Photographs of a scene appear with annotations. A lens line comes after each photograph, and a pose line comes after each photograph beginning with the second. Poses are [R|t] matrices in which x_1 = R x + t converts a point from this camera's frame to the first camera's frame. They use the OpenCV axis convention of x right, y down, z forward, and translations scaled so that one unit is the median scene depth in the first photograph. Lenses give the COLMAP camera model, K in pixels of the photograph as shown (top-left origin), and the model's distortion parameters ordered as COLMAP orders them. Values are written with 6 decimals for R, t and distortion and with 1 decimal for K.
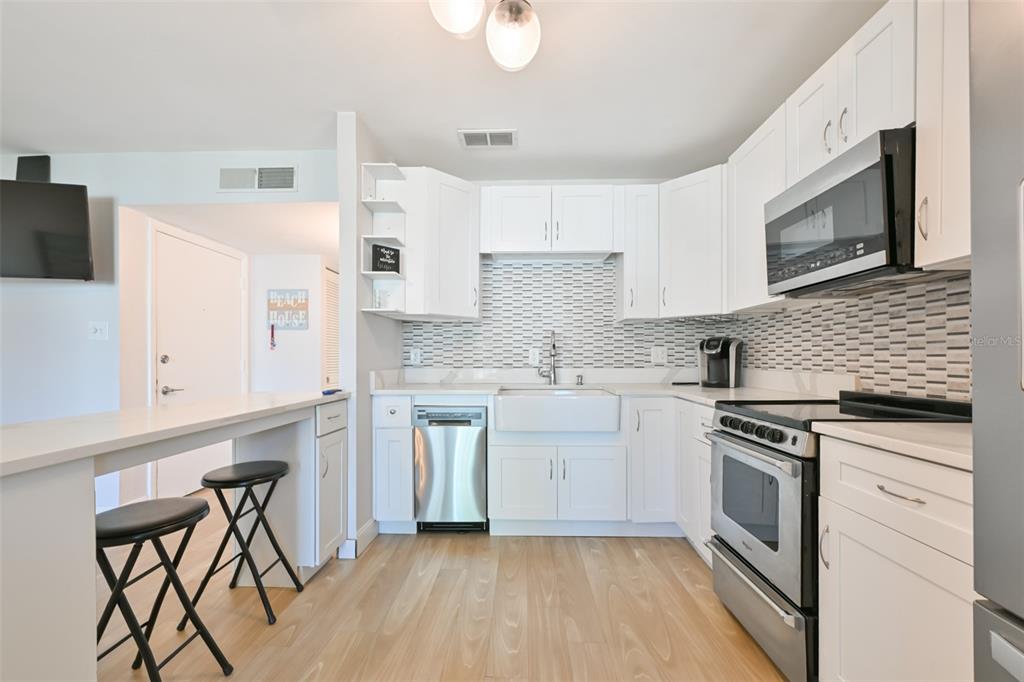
lens RADIAL K [[410.7, 0, 522.0], [0, 410.7, 357.4], [0, 0, 1]] dist [0.001388, -0.001048]
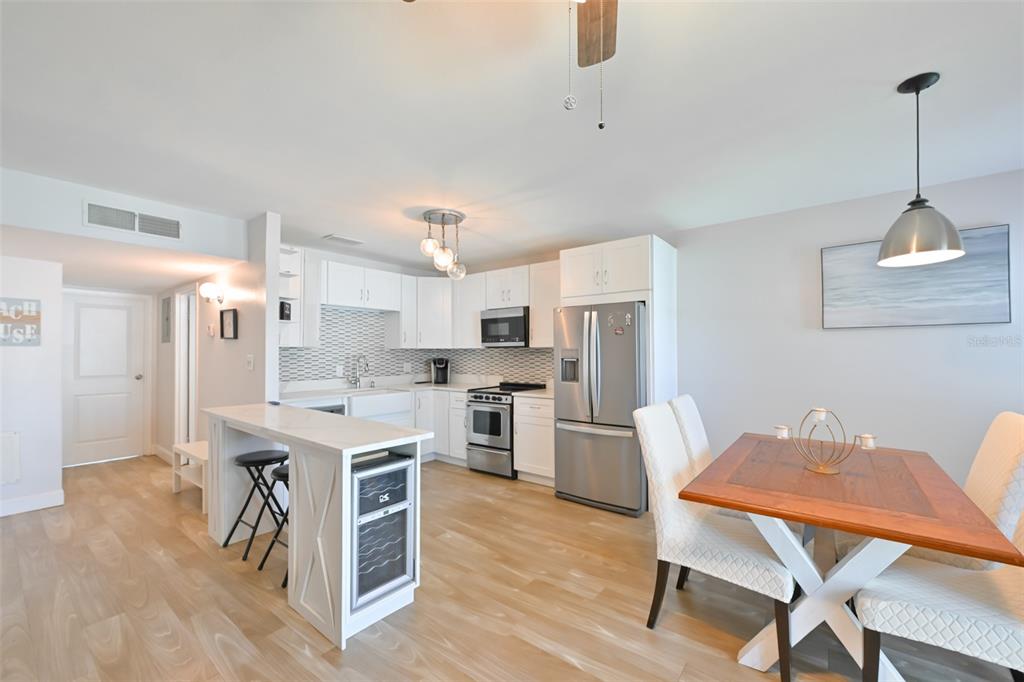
lens RADIAL K [[410.7, 0, 507.8], [0, 410.7, 346.9], [0, 0, 1]] dist [0.001388, -0.001048]
pose [[0.614149, 0.008138, 0.789148, -0.929129], [0.001681, 0.999931, -0.011620, -0.084558], [-0.789188, 0.008463, 0.614093, -0.490393]]
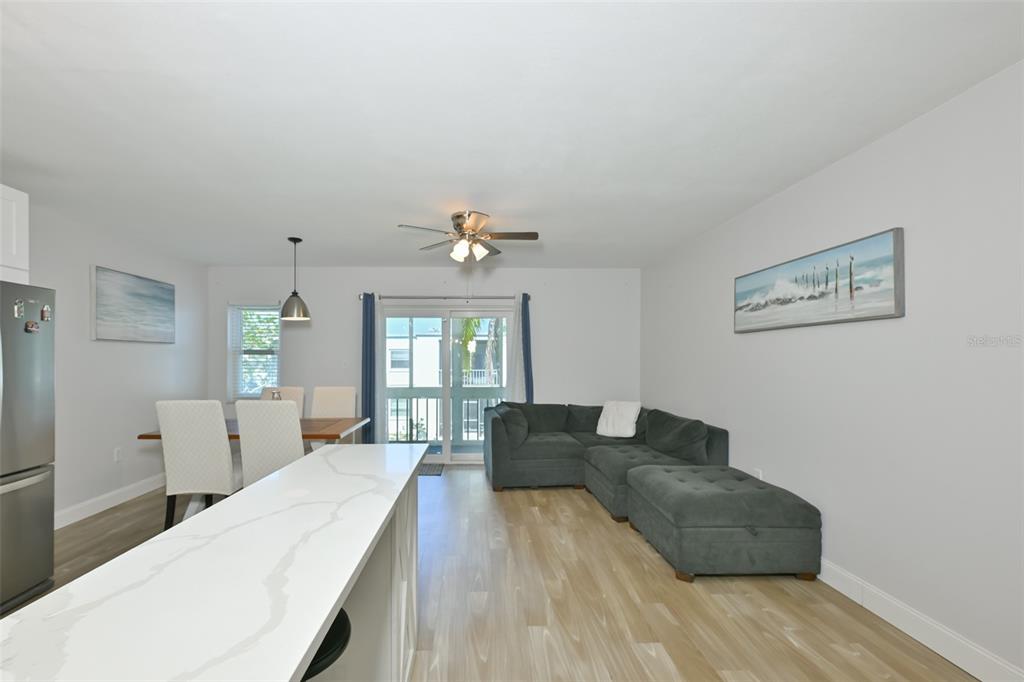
lens RADIAL K [[410.7, 0, 491.7], [0, 410.7, 358.0], [0, 0, 1]] dist [0.001388, -0.001048]
pose [[-0.999088, -0.000244, -0.042703, -0.646044], [0.000092, 0.999969, -0.007866, -0.078494], [0.042703, -0.007863, -0.999057, 0.909015]]
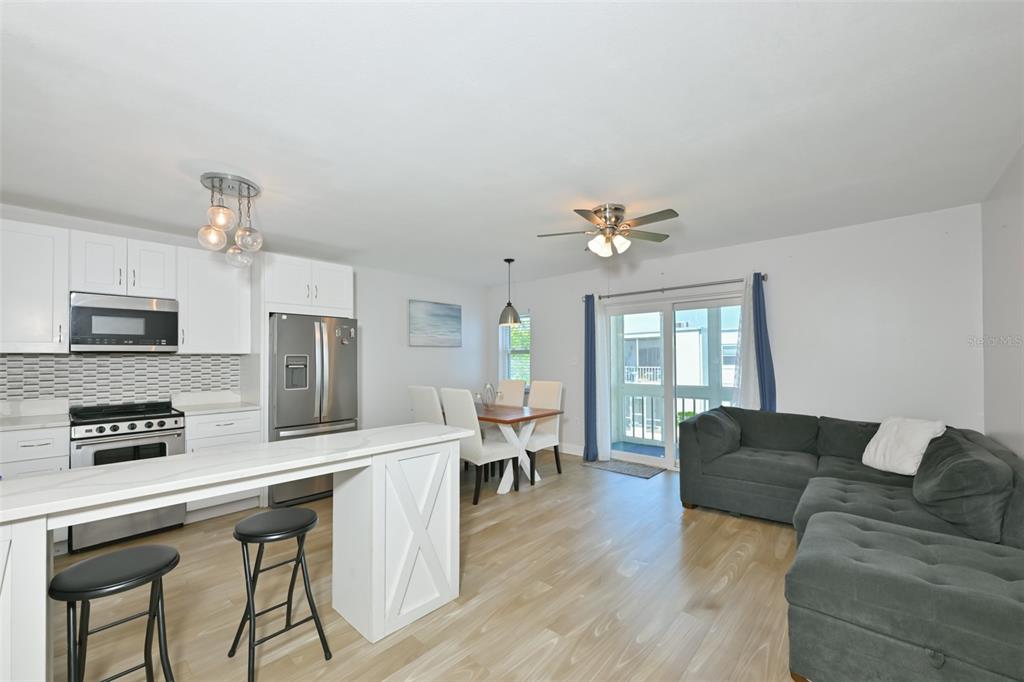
lens RADIAL K [[410.7, 0, 514.4], [0, 410.7, 351.1], [0, 0, 1]] dist [0.001388, -0.001048]
pose [[-0.751158, 0.017594, 0.659888, -1.217045], [0.005613, 0.999779, -0.020267, -0.077096], [-0.660099, -0.011520, -0.751091, 0.750872]]
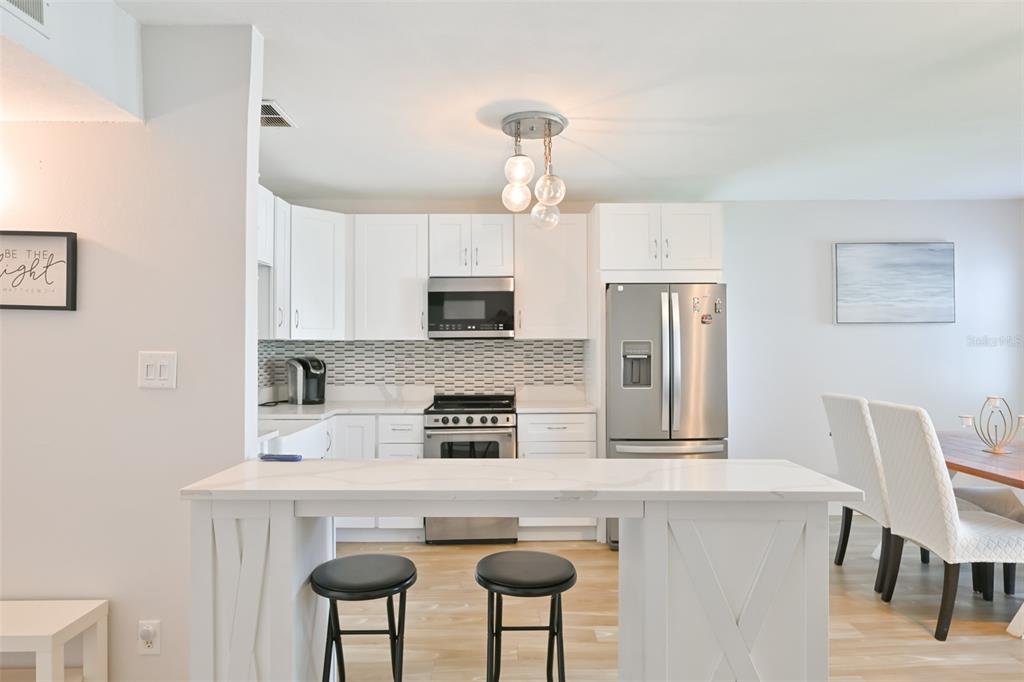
lens RADIAL K [[611.9, 0, 497.9], [0, 611.9, 340.1], [0, 0, 1]] dist [-0.007358, -0.000013]
pose [[-0.009347, 0.013126, 0.999870, -1.210412], [0.001661, 0.999913, -0.013111, -0.078386], [-0.999955, 0.001538, -0.009368, 0.538727]]
